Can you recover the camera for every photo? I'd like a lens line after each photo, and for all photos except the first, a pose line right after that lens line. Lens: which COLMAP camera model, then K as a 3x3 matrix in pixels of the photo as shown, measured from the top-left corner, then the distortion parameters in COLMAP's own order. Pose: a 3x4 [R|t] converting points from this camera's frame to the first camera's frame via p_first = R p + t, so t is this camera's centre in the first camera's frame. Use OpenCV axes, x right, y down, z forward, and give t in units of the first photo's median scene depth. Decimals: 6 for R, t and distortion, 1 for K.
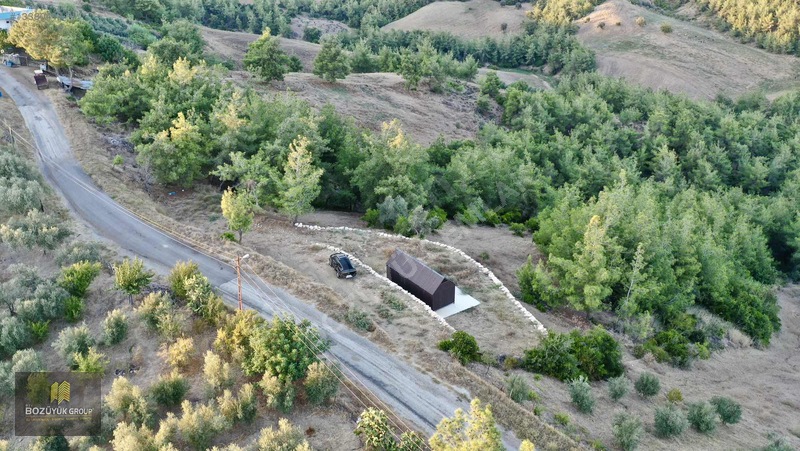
lens RADIAL K [[630.3, 0, 401.8], [0, 630.3, 224.2], [0, 0, 1]] dist [0.006850, 0.001206]
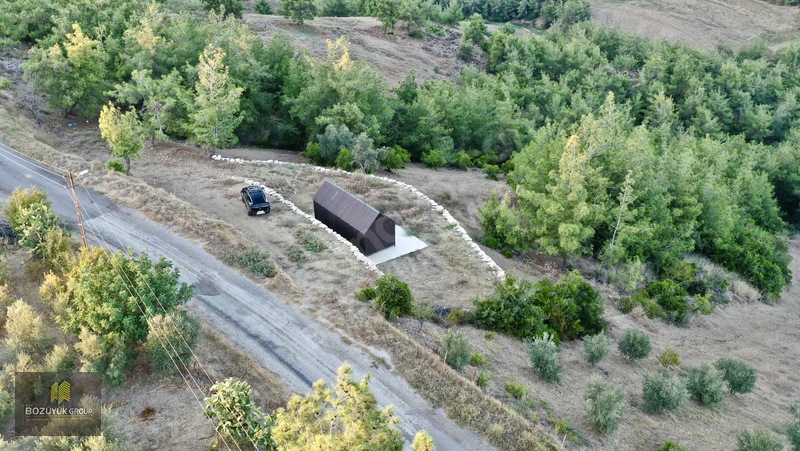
lens RADIAL K [[630.3, 0, 401.8], [0, 630.3, 224.2], [0, 0, 1]] dist [0.006850, 0.001206]
pose [[0.999959, -0.006293, 0.006545, 0.053835], [0.005956, 0.998715, 0.050320, 0.035918], [-0.006853, -0.050279, 0.998712, 0.128189]]
